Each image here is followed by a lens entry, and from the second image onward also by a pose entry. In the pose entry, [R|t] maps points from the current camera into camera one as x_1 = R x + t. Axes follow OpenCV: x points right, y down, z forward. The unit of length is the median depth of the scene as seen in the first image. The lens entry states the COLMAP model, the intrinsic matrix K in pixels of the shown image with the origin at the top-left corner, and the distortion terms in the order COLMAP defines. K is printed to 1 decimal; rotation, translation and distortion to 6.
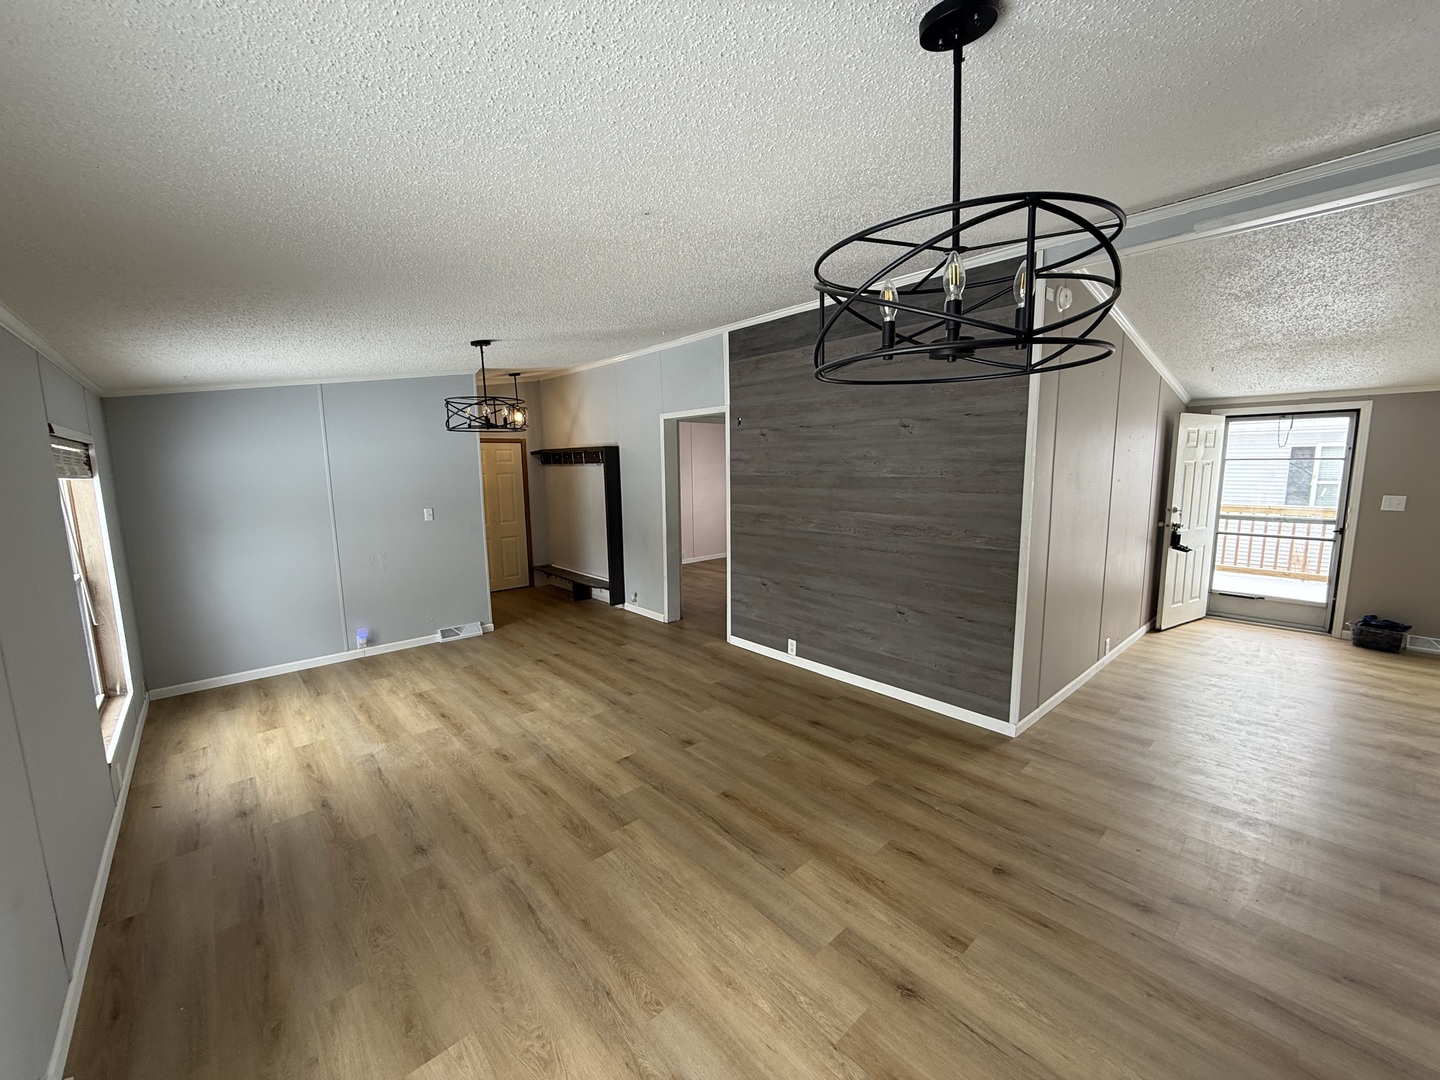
lens RADIAL K [[571.4, 0, 714.6], [0, 571.4, 543.4], [0, 0, 1]] dist [-0.001761, -0.000041]
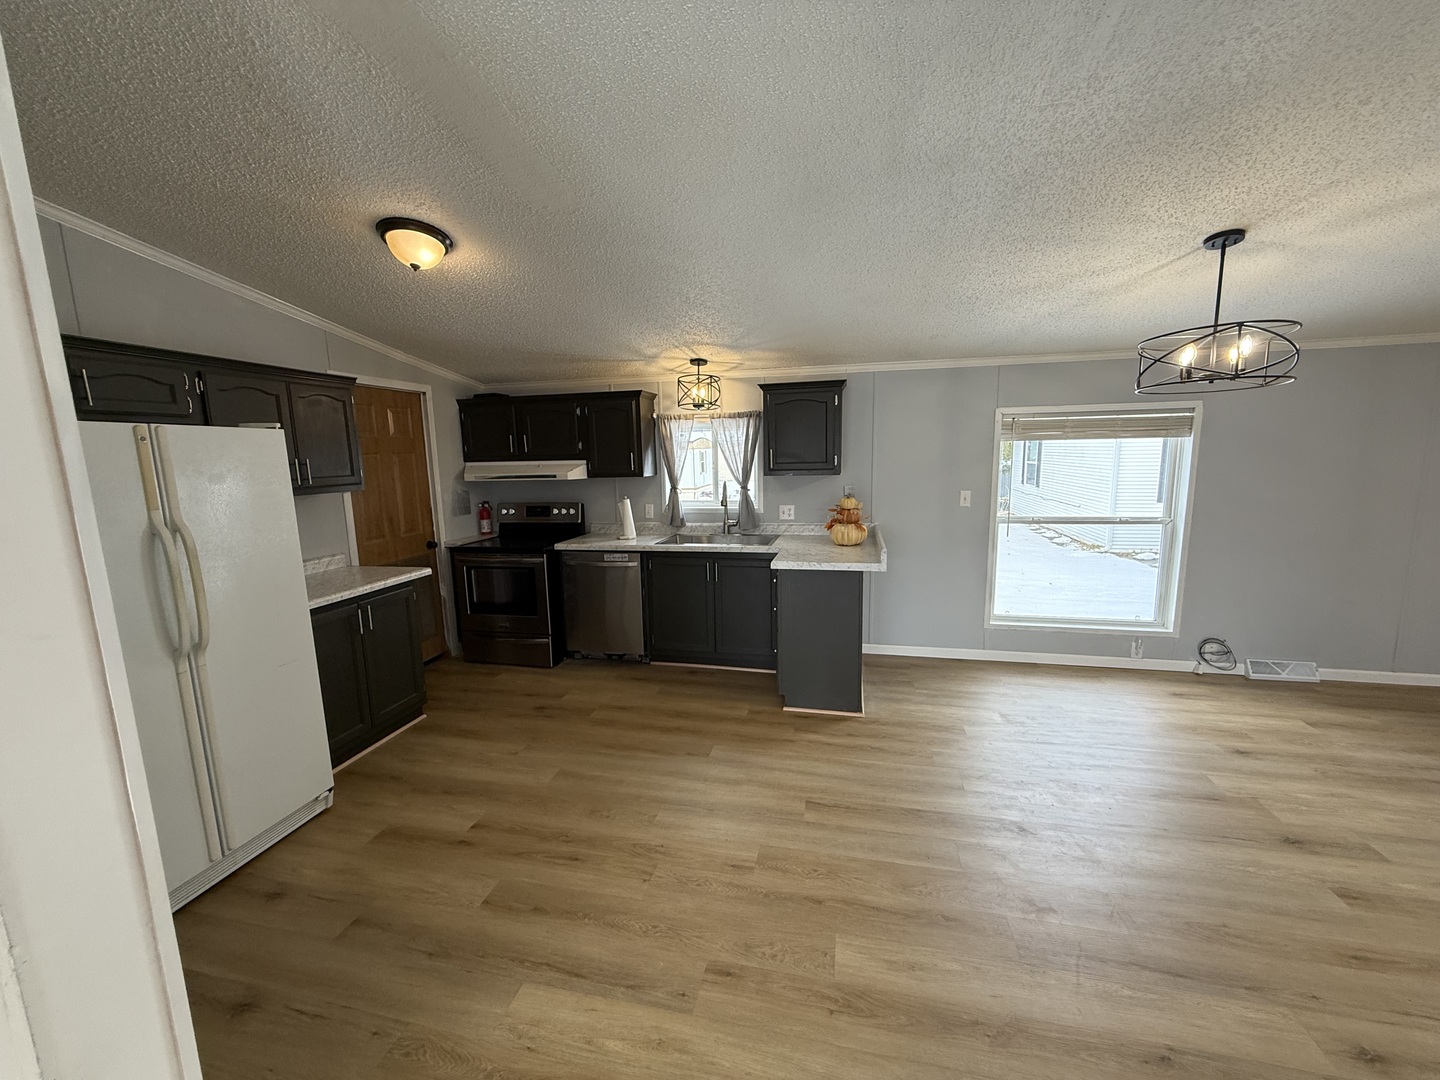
lens RADIAL K [[571.4, 0, 716.3], [0, 571.4, 541.7], [0, 0, 1]] dist [-0.001761, -0.000041]
pose [[-0.818150, 0.119614, -0.562426, 1.004938], [-0.047840, 0.960573, 0.273882, -0.073364], [0.573011, 0.250983, -0.780170, 0.538163]]
